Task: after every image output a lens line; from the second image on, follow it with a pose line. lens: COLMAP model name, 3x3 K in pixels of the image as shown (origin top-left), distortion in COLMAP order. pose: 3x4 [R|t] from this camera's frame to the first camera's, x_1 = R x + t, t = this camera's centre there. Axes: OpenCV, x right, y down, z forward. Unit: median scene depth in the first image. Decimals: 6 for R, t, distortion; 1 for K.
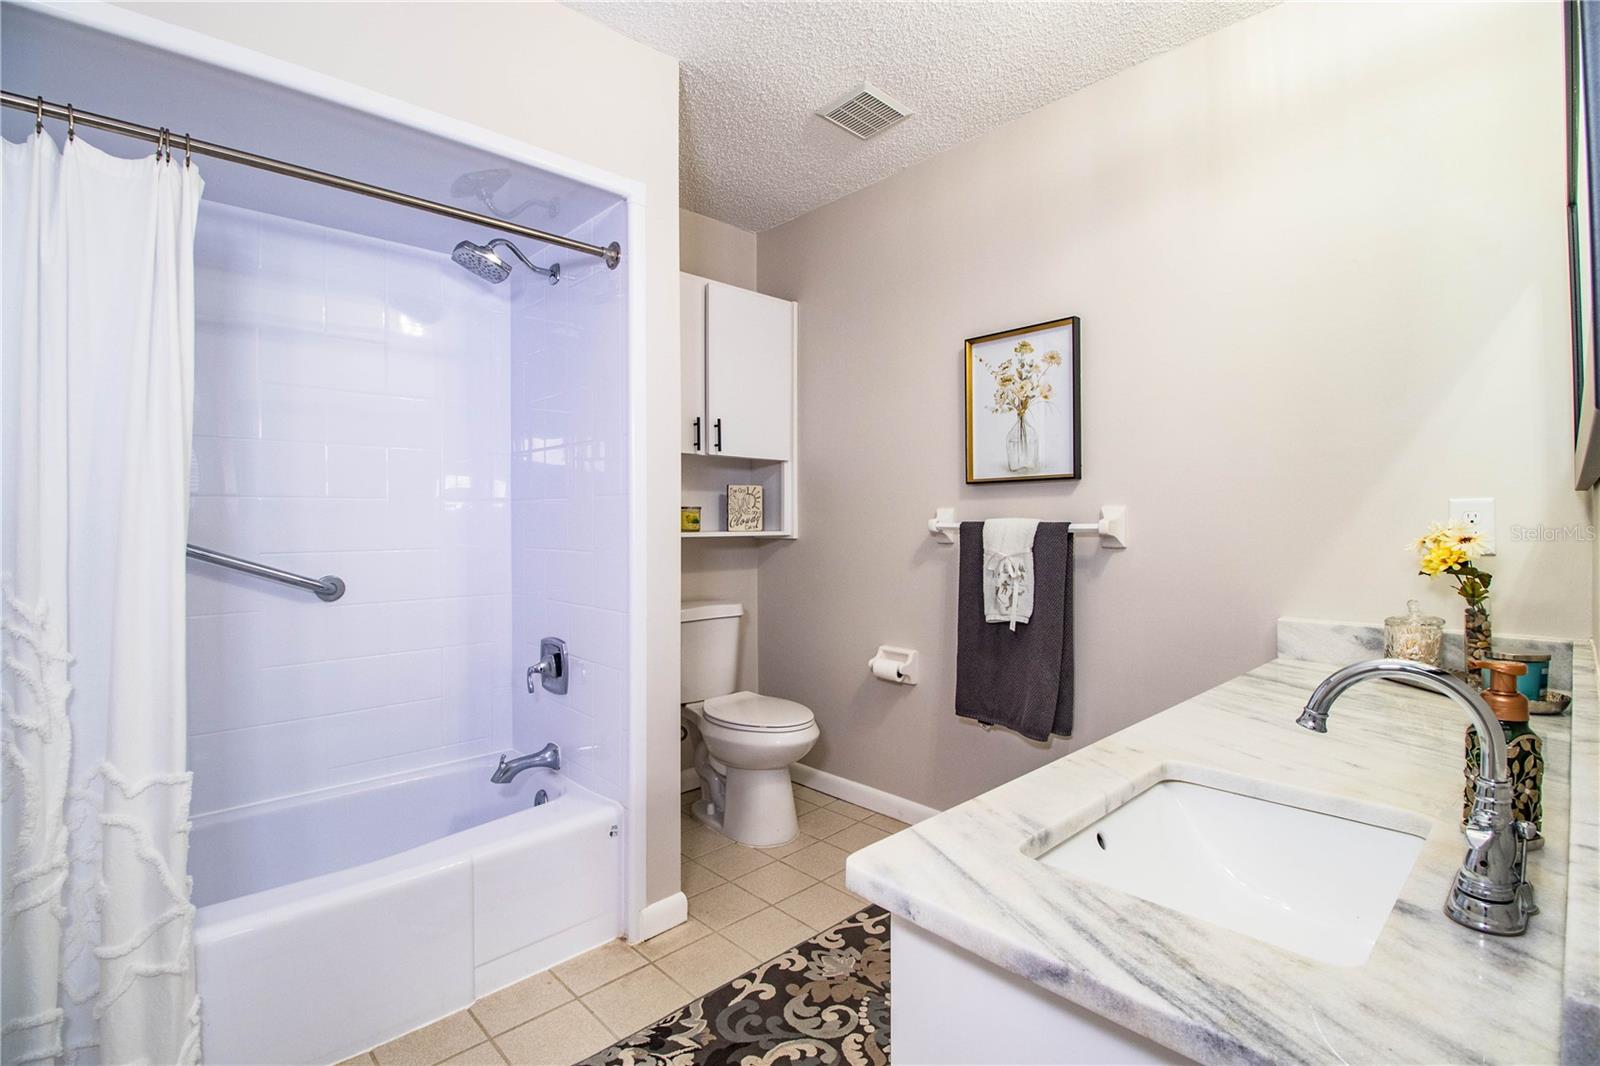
lens RADIAL K [[737.1, 0, 808.3], [0, 737.1, 522.9], [0, 0, 1]] dist [0.005328, -0.016139]
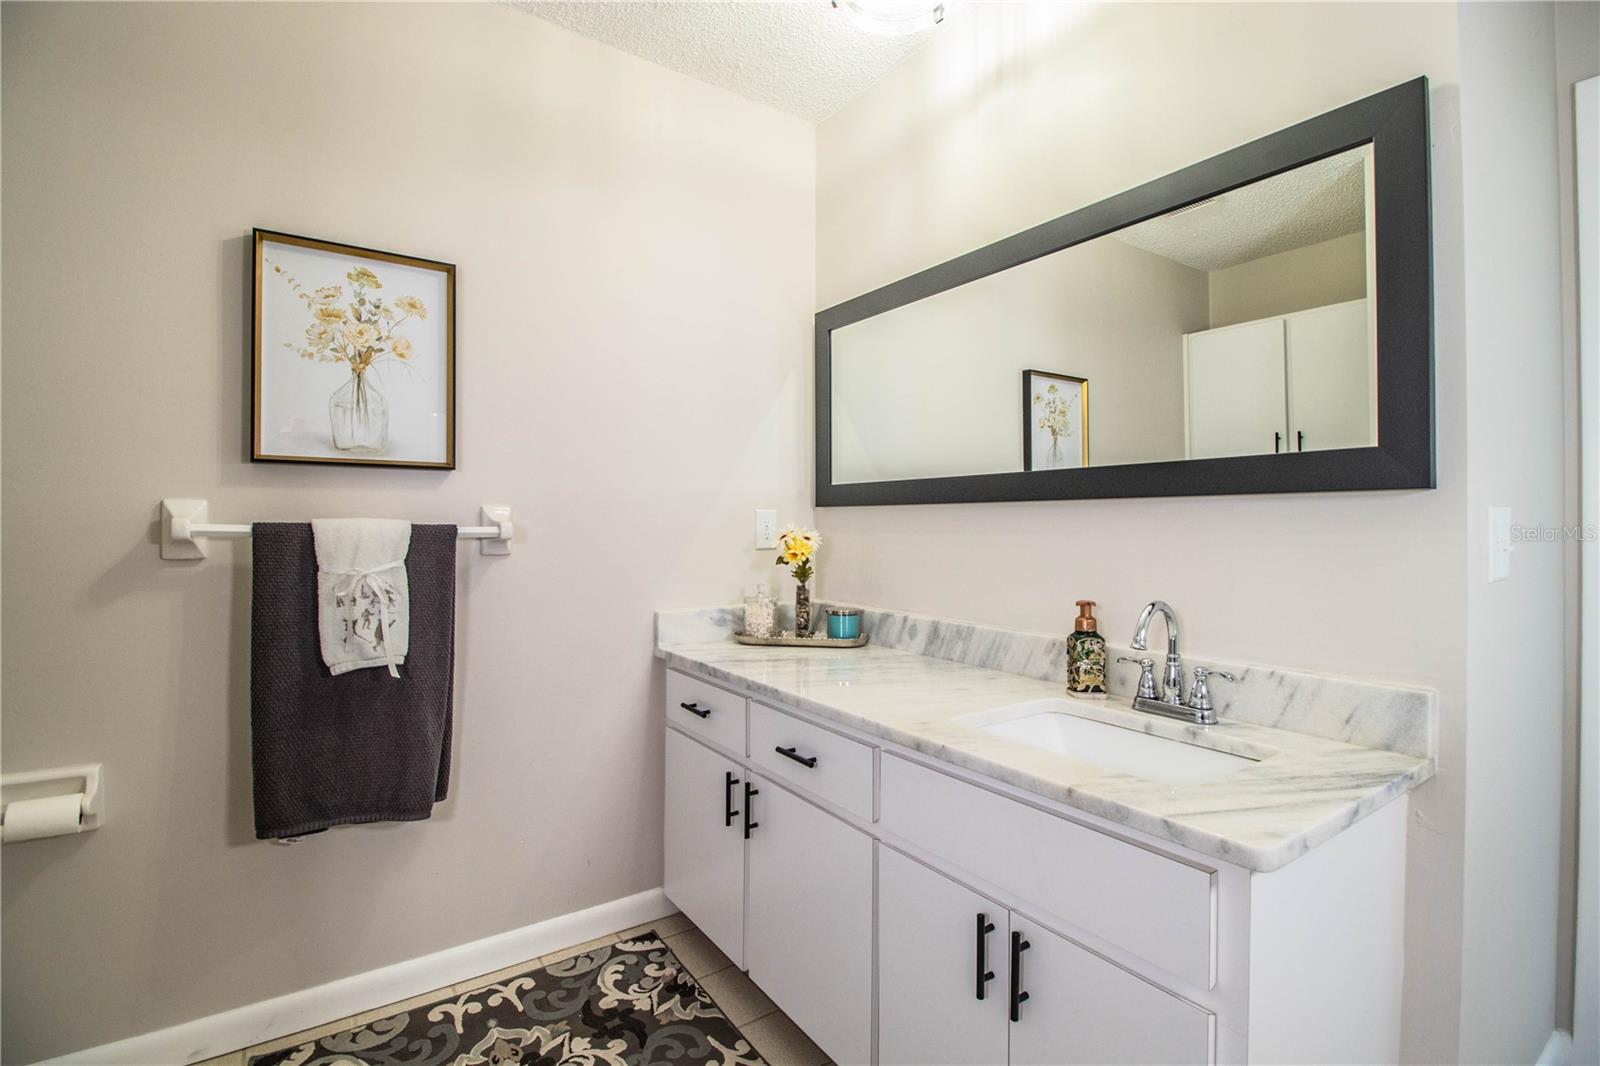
lens RADIAL K [[746.3, 0, 804.1], [0, 746.3, 515.9], [0, 0, 1]] dist [-0.014571, 0.000376]
pose [[0.140458, 0.015571, 0.989964, -0.354609], [-0.004583, 0.999876, -0.015076, 0.000384], [-0.990076, -0.002420, 0.140512, 0.486720]]
